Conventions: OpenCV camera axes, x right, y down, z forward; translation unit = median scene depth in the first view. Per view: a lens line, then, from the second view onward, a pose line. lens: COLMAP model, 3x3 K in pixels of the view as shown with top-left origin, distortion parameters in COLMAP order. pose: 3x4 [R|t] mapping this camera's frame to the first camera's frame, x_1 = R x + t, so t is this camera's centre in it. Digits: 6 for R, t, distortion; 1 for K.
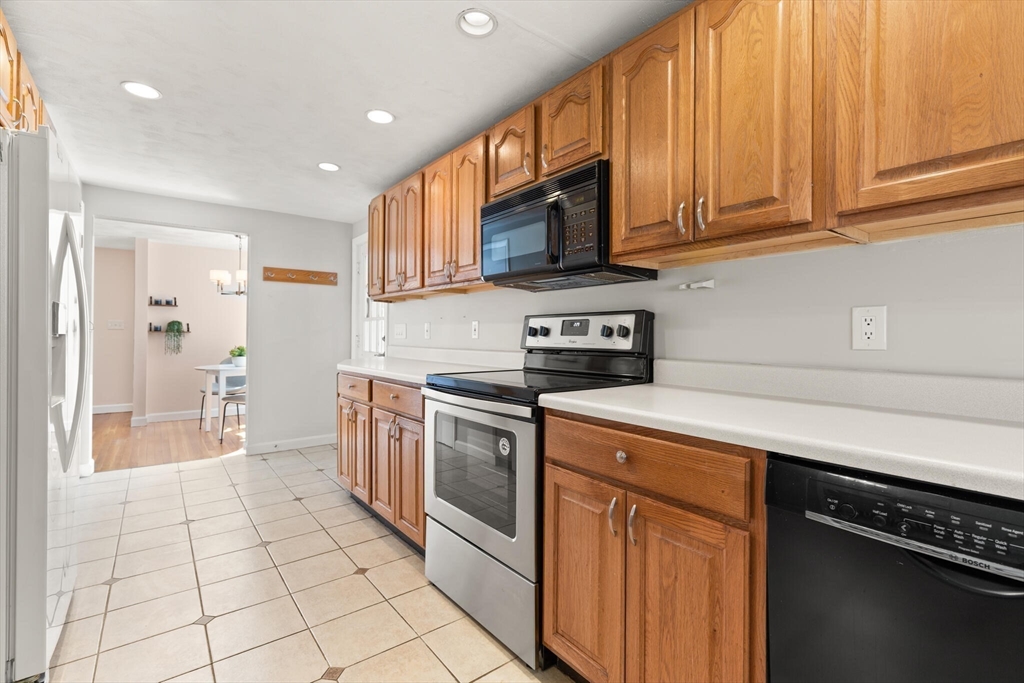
lens RADIAL K [[467.1, 0, 509.8], [0, 467.1, 332.7], [0, 0, 1]] dist [0.000112, -0.000753]
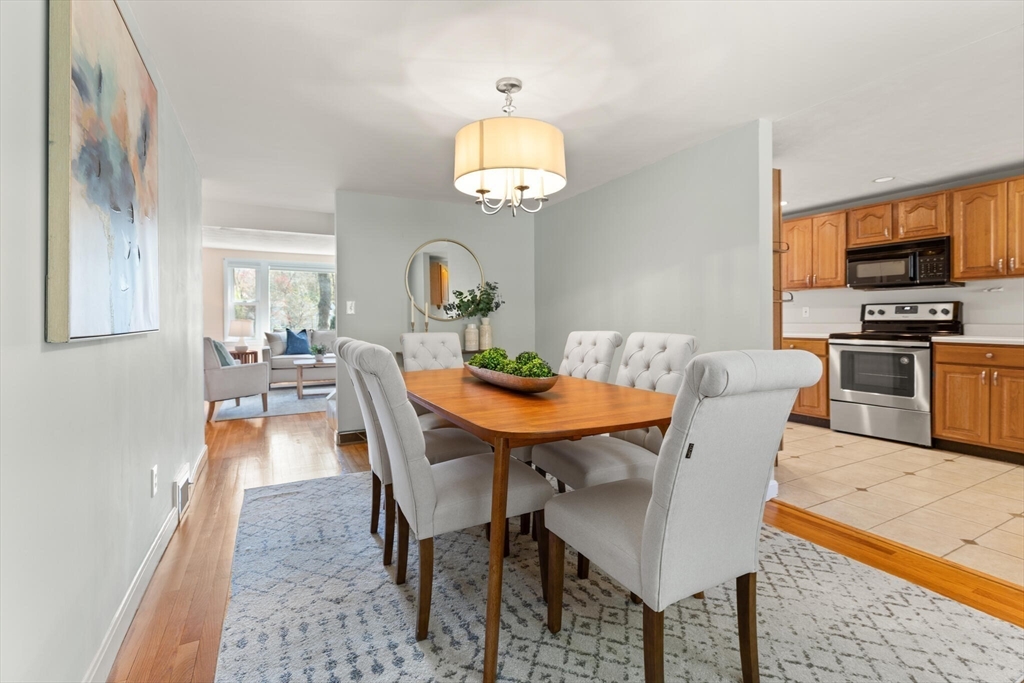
lens RADIAL K [[467.1, 0, 515.7], [0, 467.1, 320.9], [0, 0, 1]] dist [0.000112, -0.000753]
pose [[0.983266, -0.012244, -0.181763, -1.534930], [0.014370, 0.999843, 0.010386, -0.011394], [0.181608, -0.012824, 0.983287, -1.710998]]
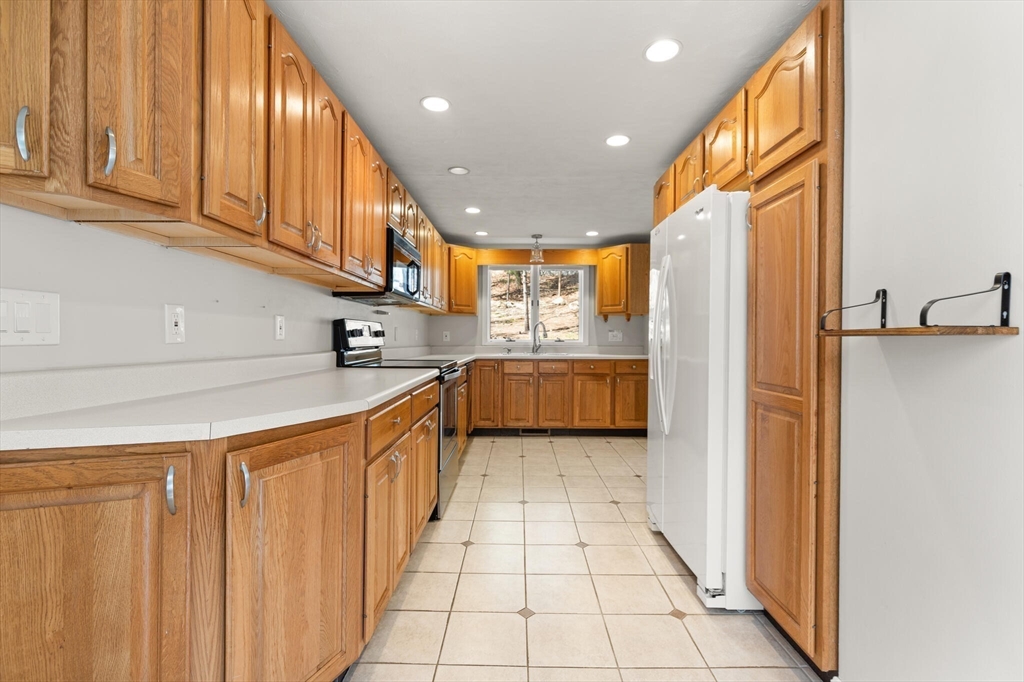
lens RADIAL K [[467.1, 0, 512.0], [0, 467.1, 339.2], [0, 0, 1]] dist [0.000112, -0.000753]
pose [[-0.785113, -0.016238, 0.619140, -1.508554], [-0.020336, 0.999793, 0.000434, 0.007246], [-0.619019, -0.012250, -0.785281, 2.506879]]
